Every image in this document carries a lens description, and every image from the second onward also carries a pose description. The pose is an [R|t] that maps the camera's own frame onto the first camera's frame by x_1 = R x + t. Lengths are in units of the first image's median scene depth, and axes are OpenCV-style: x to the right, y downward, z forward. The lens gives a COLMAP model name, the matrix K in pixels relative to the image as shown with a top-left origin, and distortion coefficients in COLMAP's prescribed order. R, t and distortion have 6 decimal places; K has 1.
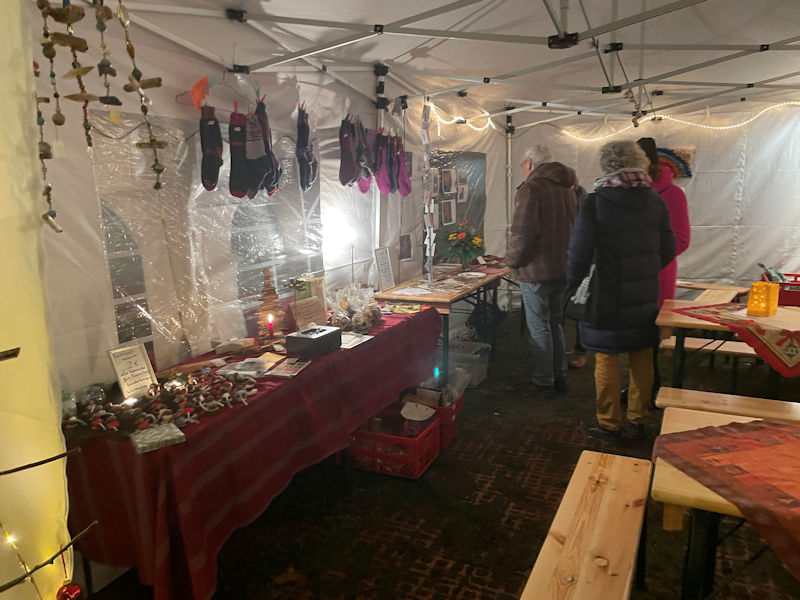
lens RADIAL K [[615.2, 0, 395.2], [0, 615.2, 300.2], [0, 0, 1]] dist [0.040631, -0.065161]
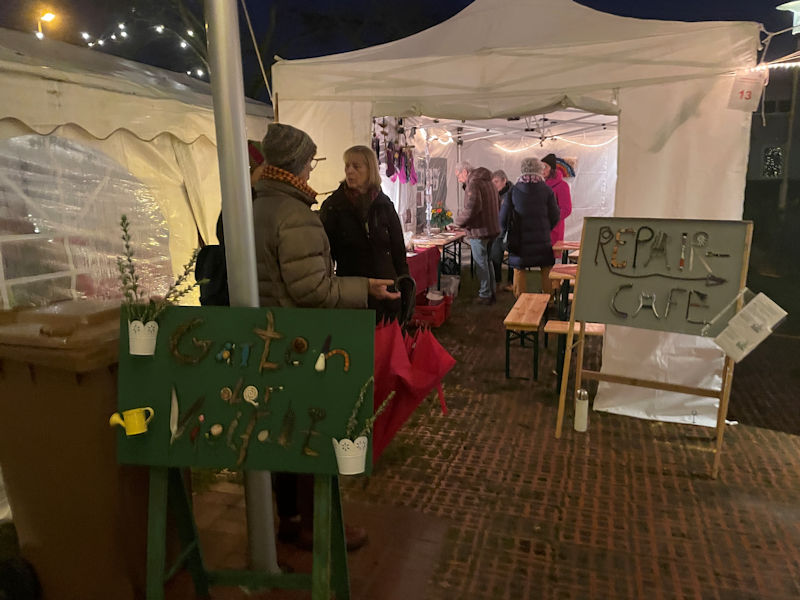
lens RADIAL K [[615.2, 0, 403.8], [0, 615.2, 301.3], [0, 0, 1]] dist [0.040631, -0.065161]
pose [[0.988667, -0.015646, 0.149304, -0.212560], [0.014953, 0.999872, 0.005768, 0.113489], [-0.149375, -0.003470, 0.988774, -0.540360]]
